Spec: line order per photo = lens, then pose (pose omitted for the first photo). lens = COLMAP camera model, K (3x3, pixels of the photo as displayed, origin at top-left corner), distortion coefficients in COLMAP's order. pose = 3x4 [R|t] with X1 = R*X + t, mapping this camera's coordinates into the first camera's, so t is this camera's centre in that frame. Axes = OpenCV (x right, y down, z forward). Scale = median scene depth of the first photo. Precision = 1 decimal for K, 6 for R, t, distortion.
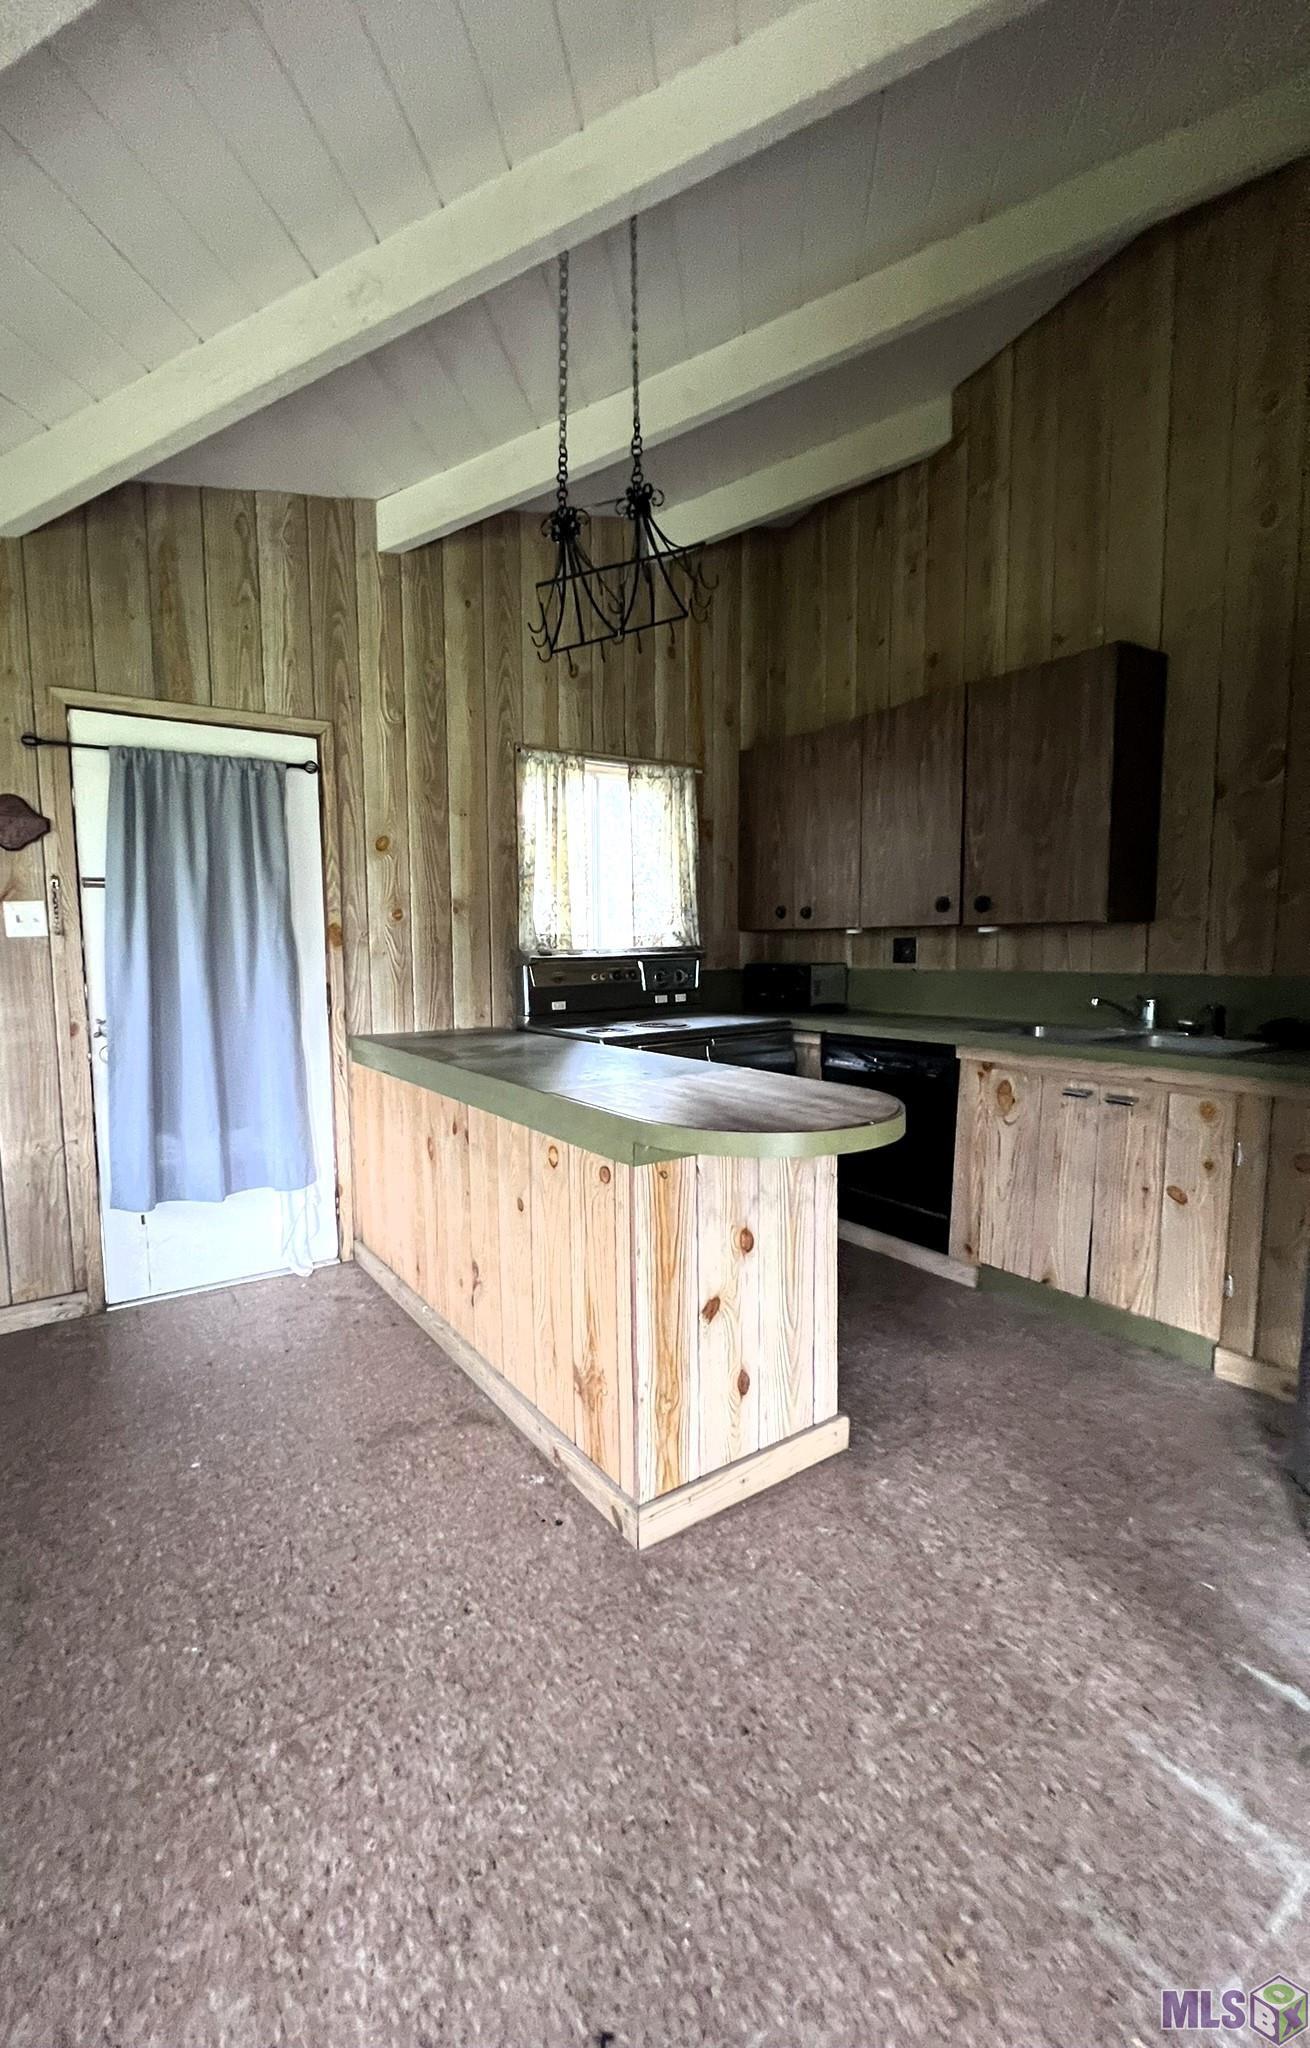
lens RADIAL K [[862.4, 0, 655.0], [0, 862.4, 1024.0], [0, 0, 1]] dist [-0.002405, -0.000441]
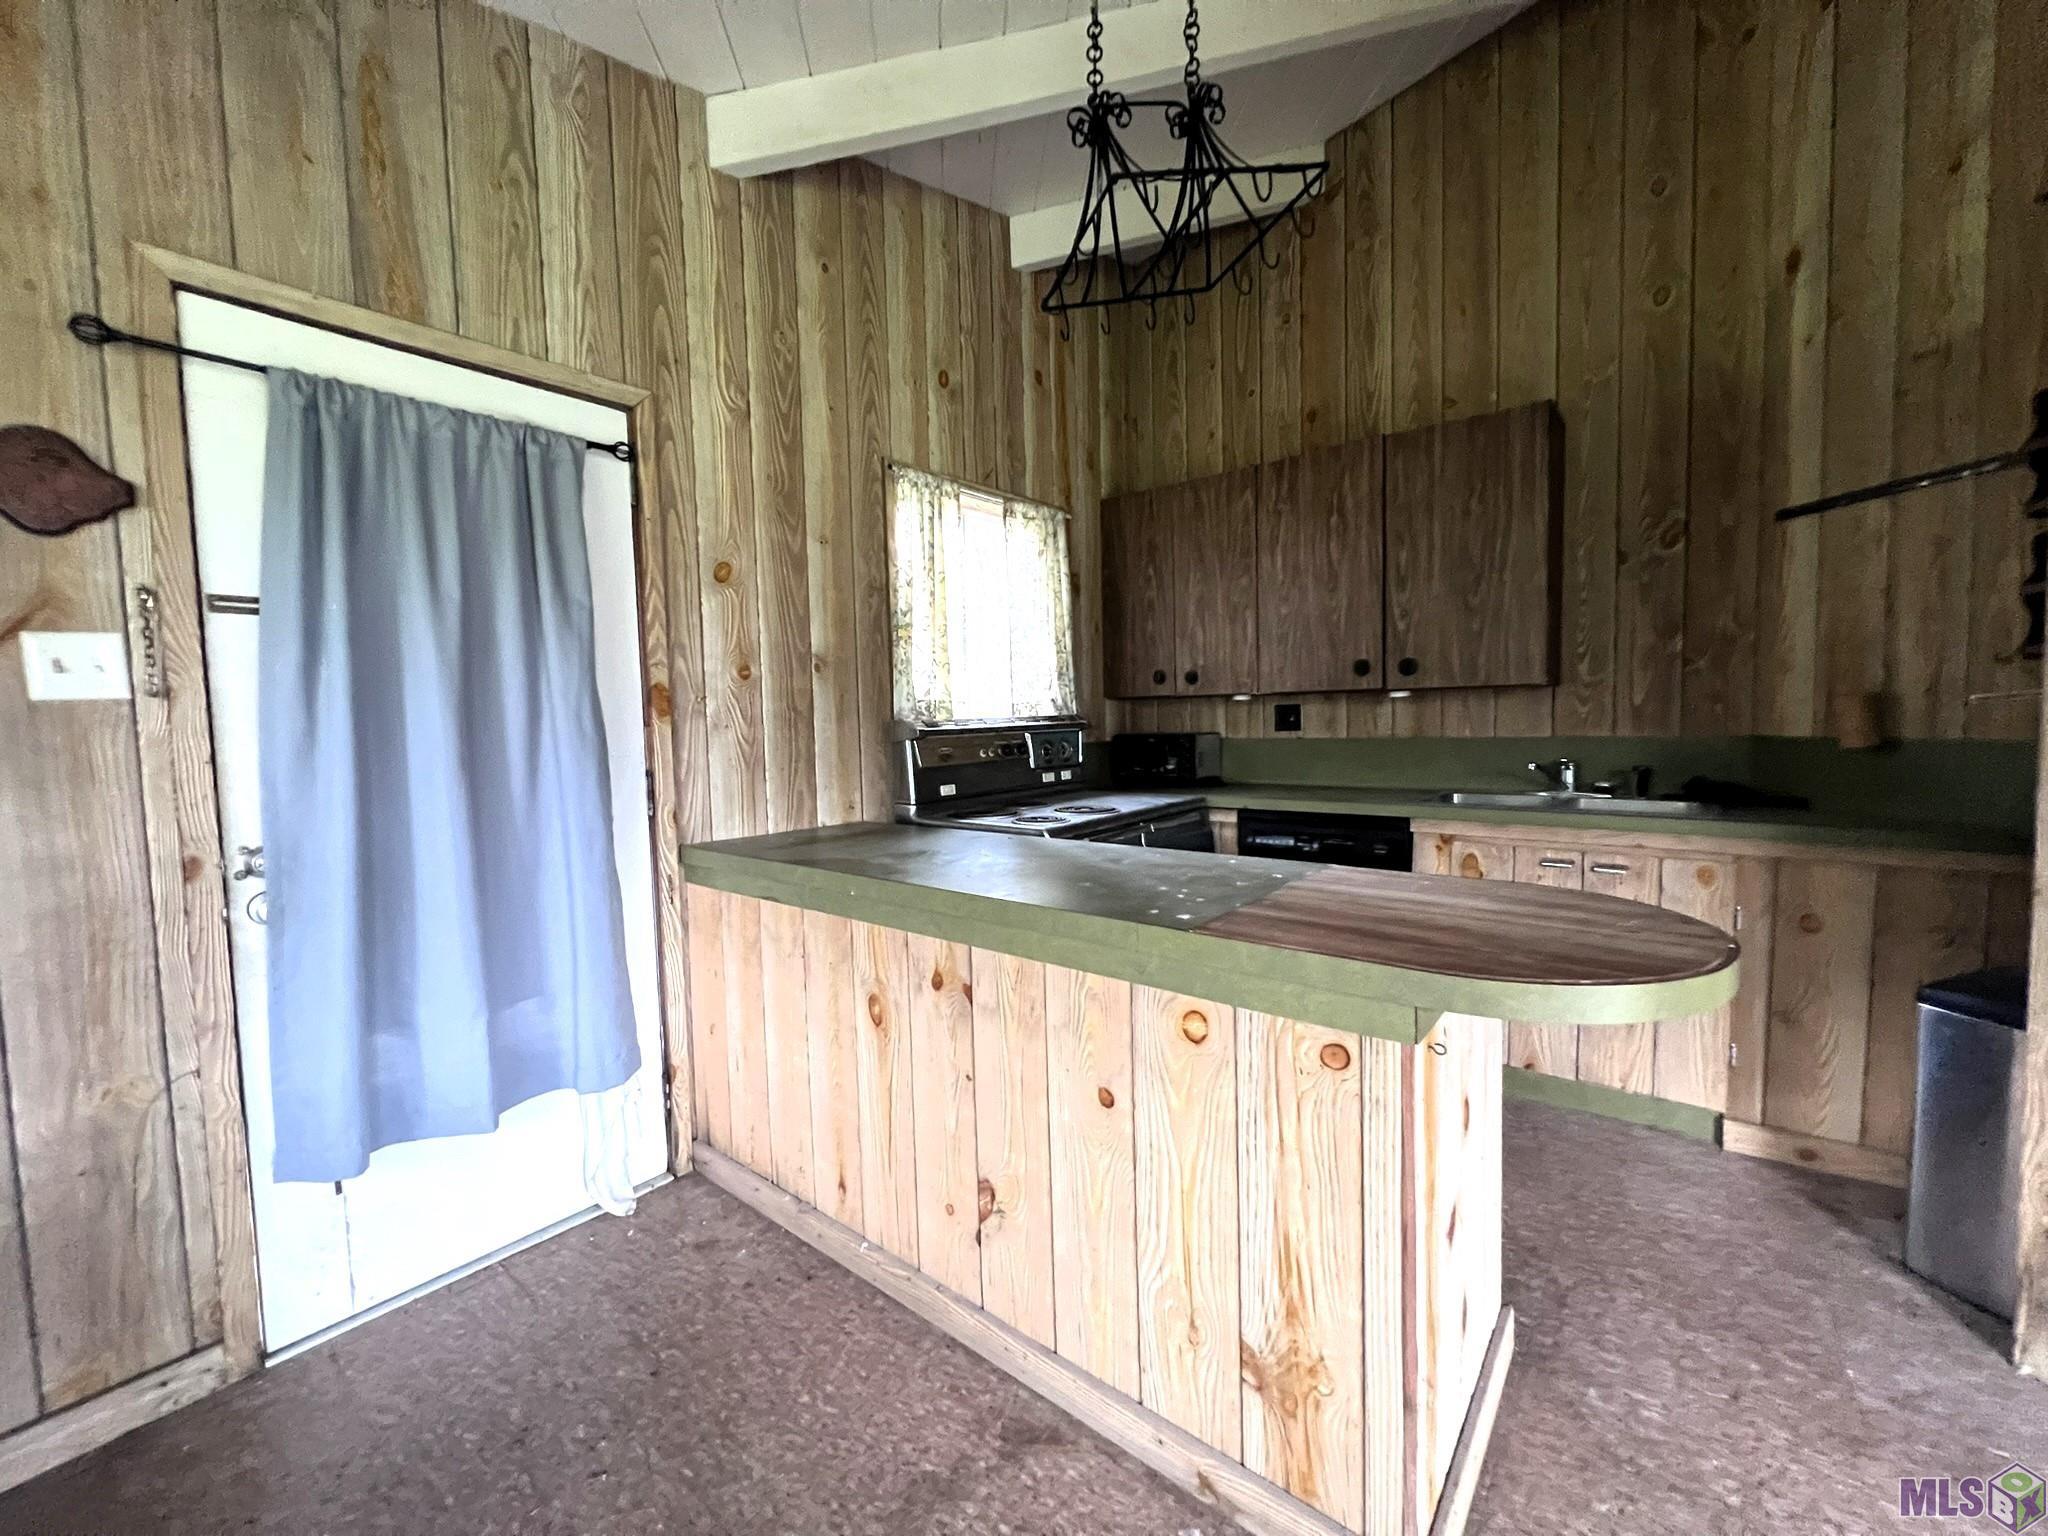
lens RADIAL K [[771.9, 0, 1024.0], [0, 771.9, 768.0], [0, 0, 1]] dist [-0.002061, 0.000543]
pose [[0.950174, -0.028588, 0.310407, -0.290405], [0.038563, 0.998917, -0.026047, -0.022222], [-0.309327, 0.036719, 0.950247, 0.331729]]
